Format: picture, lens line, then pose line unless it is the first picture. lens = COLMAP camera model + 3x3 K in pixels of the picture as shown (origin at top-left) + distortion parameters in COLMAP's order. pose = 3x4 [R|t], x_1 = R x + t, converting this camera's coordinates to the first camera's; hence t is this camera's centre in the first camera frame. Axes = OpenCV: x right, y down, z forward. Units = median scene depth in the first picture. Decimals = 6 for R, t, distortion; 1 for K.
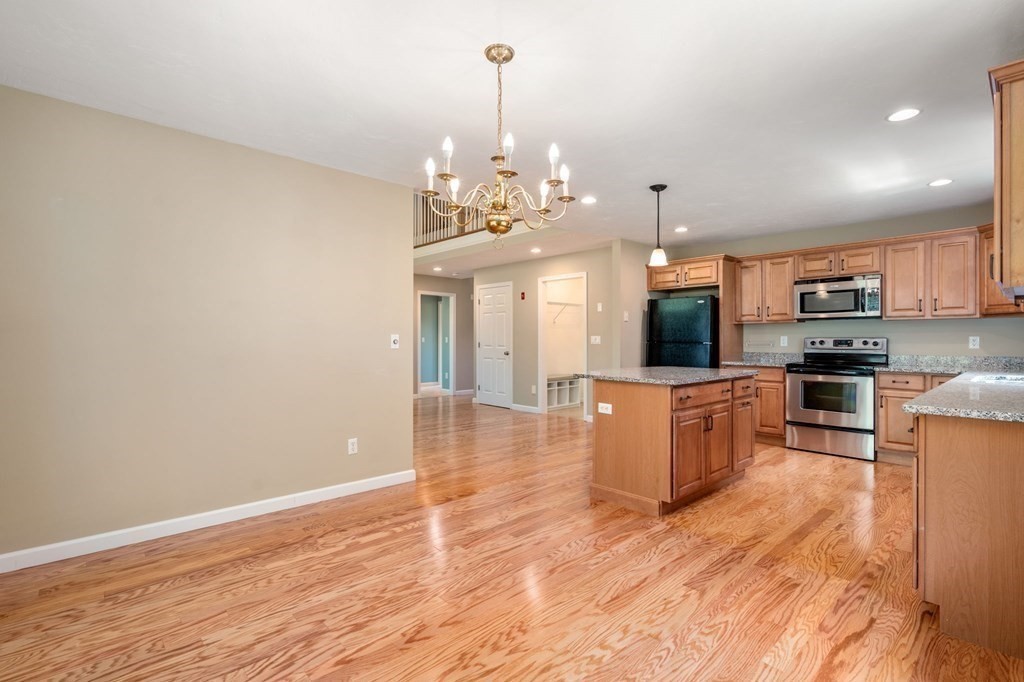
lens RADIAL K [[465.5, 0, 512.5], [0, 465.5, 344.0], [0, 0, 1]] dist [-0.002525, 0.002104]
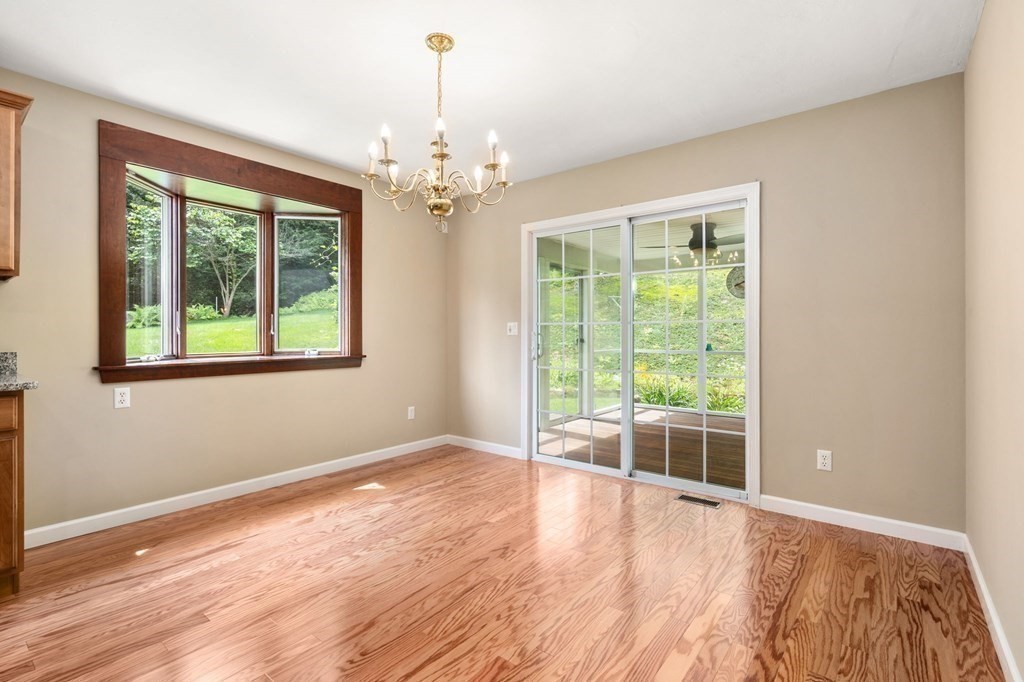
lens RADIAL K [[472.9, 0, 519.0], [0, 472.9, 331.4], [0, 0, 1]] dist [-0.002882, 0.000314]
pose [[-0.986521, -0.001481, -0.163630, -0.021832], [-0.002695, 0.999970, 0.007195, 0.006787], [0.163615, 0.007539, -0.986496, 1.470648]]
